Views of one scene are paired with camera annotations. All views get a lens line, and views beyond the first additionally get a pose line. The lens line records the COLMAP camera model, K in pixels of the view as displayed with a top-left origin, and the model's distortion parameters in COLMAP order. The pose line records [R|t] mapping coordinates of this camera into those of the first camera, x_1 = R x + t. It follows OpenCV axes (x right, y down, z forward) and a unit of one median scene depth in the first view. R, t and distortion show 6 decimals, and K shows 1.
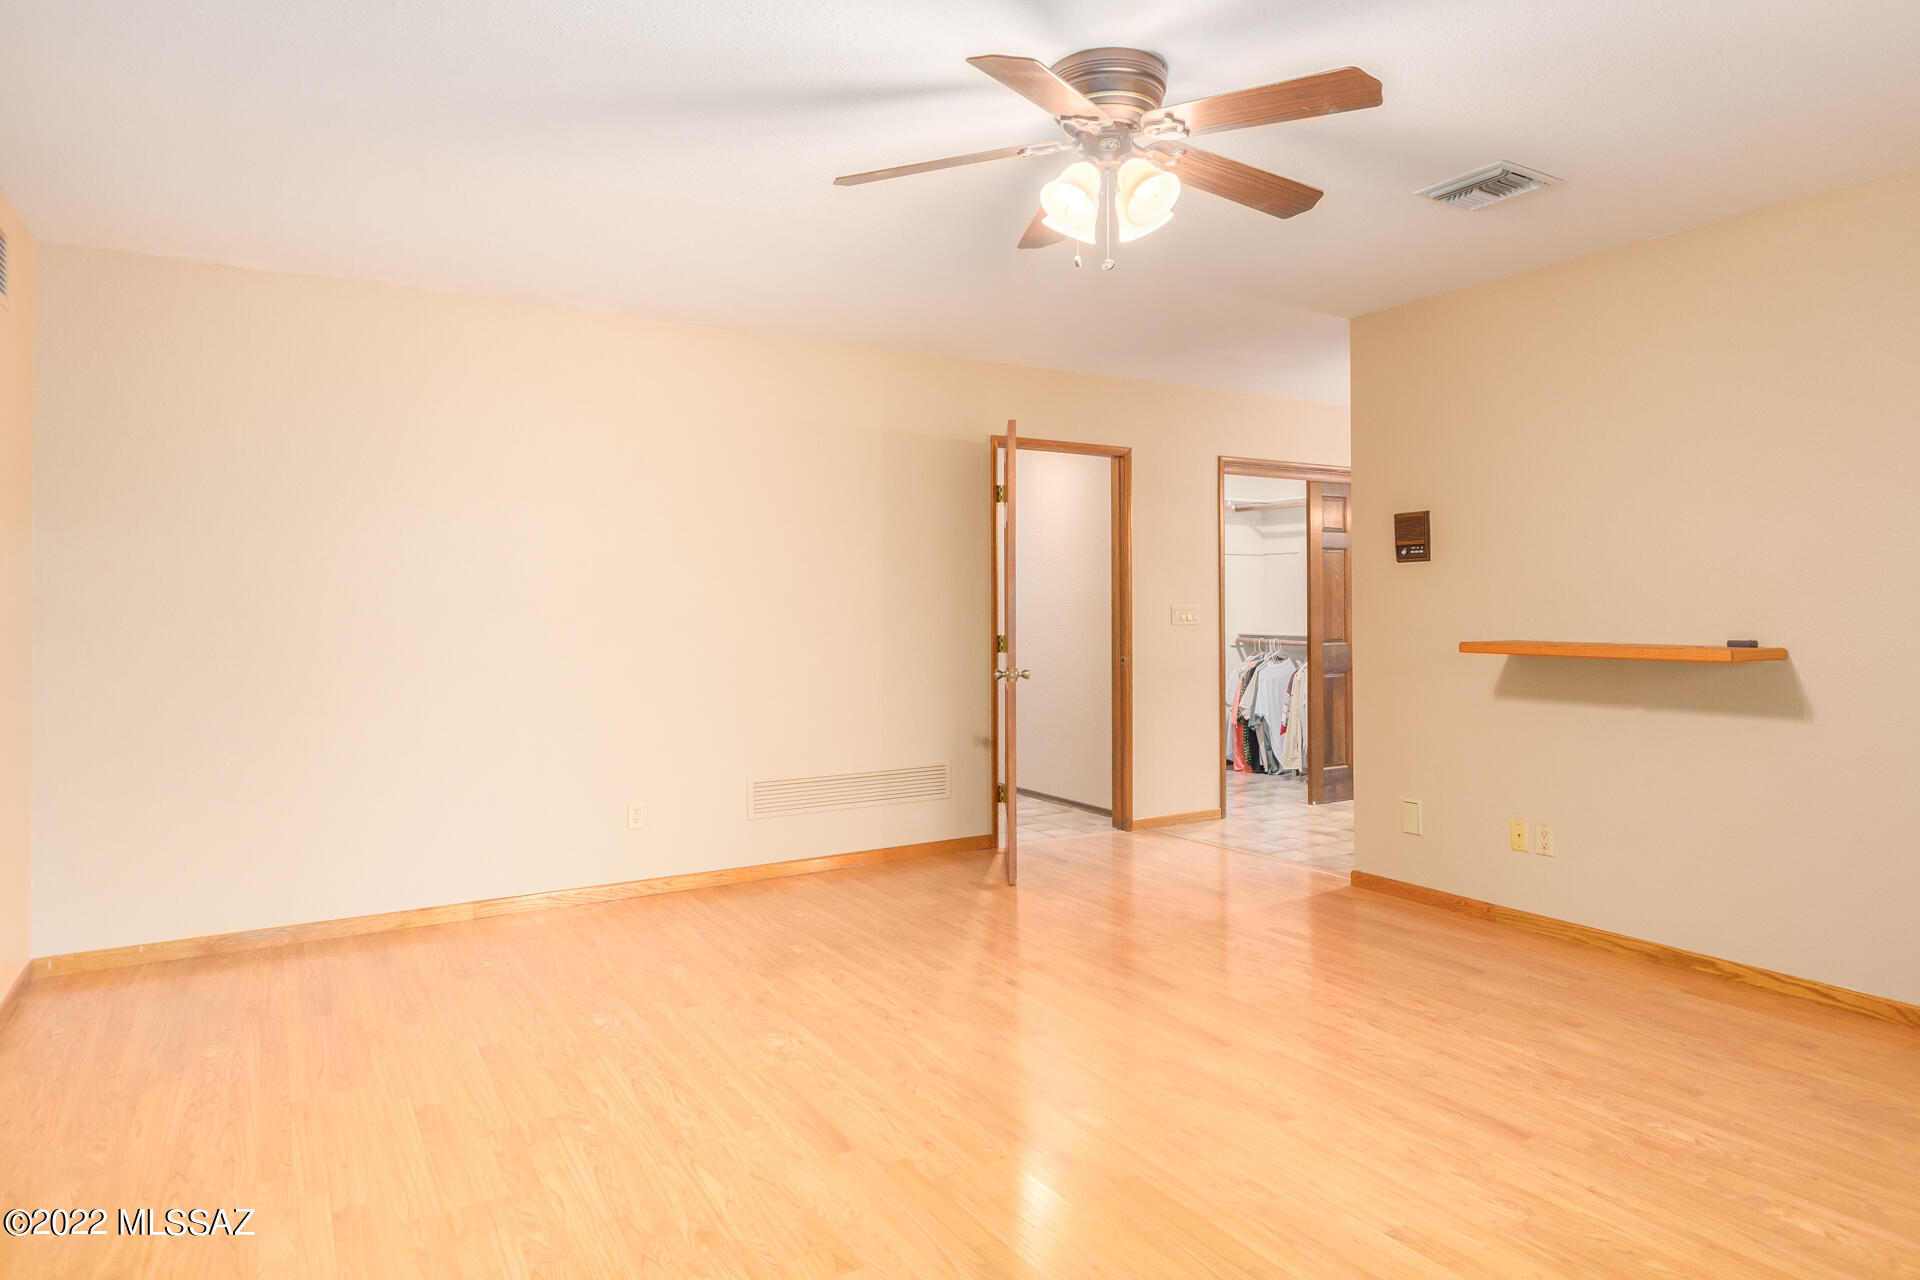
lens RADIAL K [[1100.8, 0, 960.0], [0, 1100.8, 640.0], [0, 0, 1]] dist [0.001242, 0.000219]
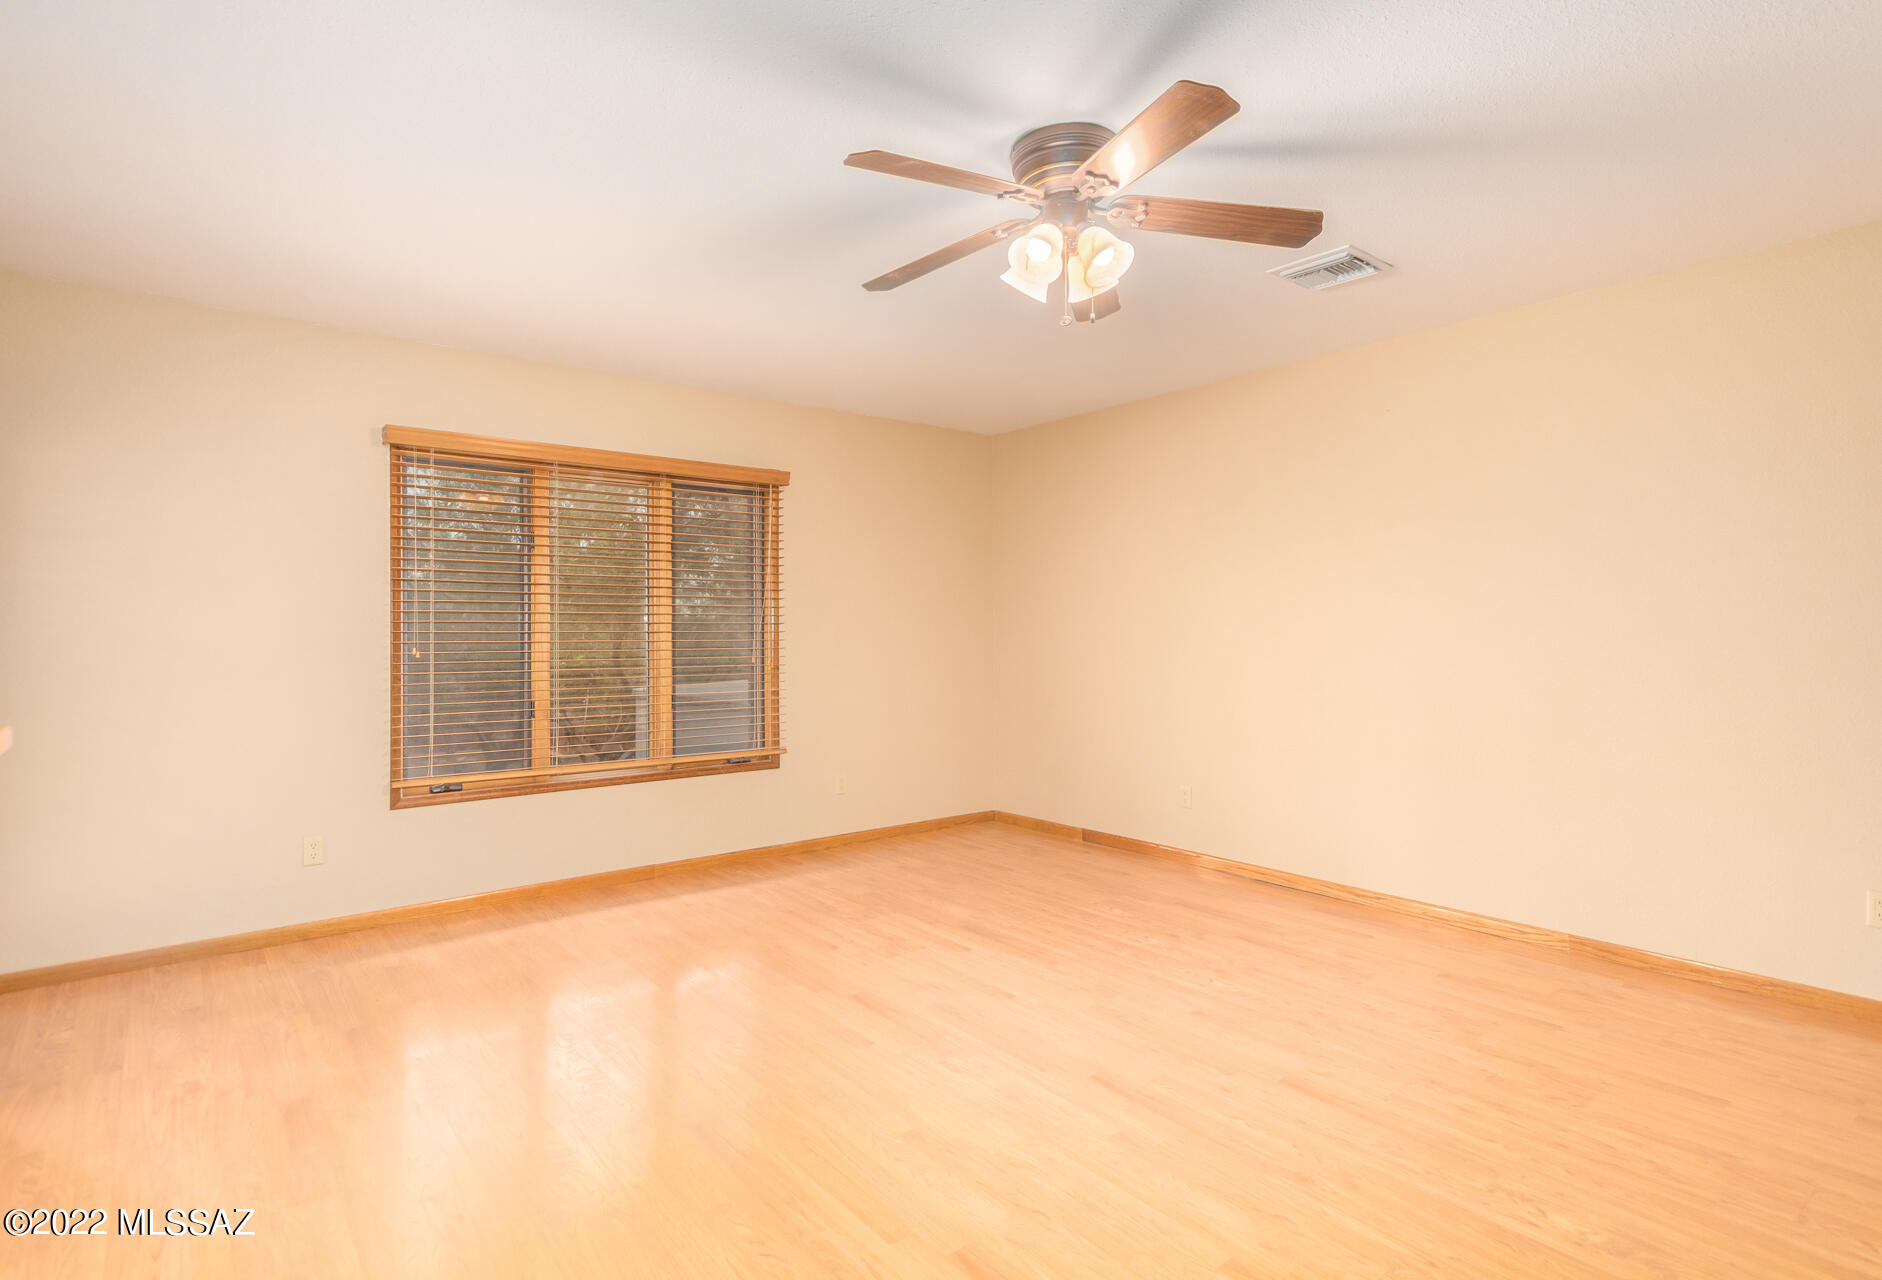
lens RADIAL K [[1005.2, 0, 941.0], [0, 1005.2, 640.0], [0, 0, 1]] dist [0.000040, -0.000066]
pose [[-0.986805, 0.008212, -0.161703, 0.411784], [0.002276, 0.999318, 0.036861, -0.051750], [0.161895, 0.036007, -0.986151, 1.886464]]
